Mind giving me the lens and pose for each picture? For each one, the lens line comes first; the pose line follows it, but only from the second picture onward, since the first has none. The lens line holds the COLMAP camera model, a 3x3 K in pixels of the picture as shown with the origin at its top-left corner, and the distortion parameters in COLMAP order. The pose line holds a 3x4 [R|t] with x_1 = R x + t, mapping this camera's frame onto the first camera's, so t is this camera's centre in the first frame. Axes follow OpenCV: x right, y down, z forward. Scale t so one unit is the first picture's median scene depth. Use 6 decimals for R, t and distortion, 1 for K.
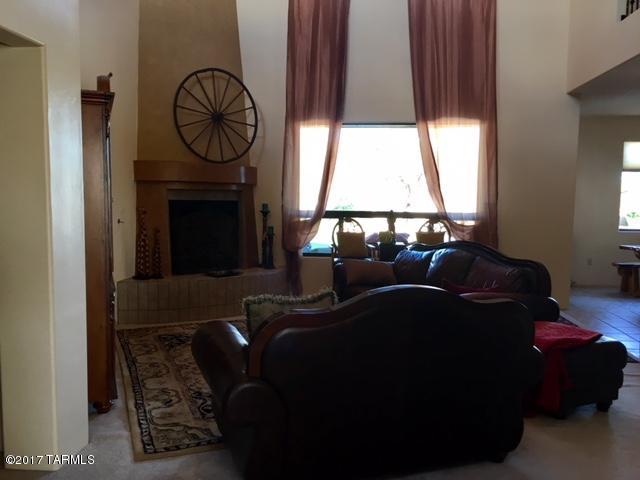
lens RADIAL K [[544.4, 0, 320.0], [0, 544.4, 240.0], [0, 0, 1]] dist [0.045004, -0.013596]
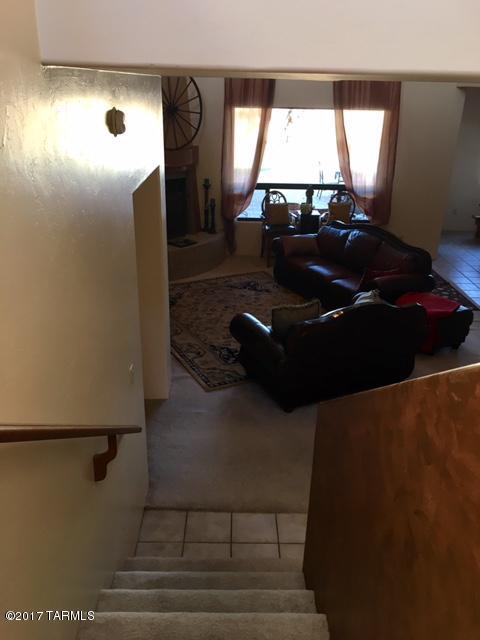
lens RADIAL K [[544.4, 0, 240.0], [0, 544.4, 320.0], [0, 0, 1]] dist [0.045004, -0.013596]
pose [[0.994492, -0.030094, 0.100396, -0.162124], [-0.003698, 0.947222, 0.320558, -0.161971], [-0.104744, -0.319164, 0.941893, -0.255530]]
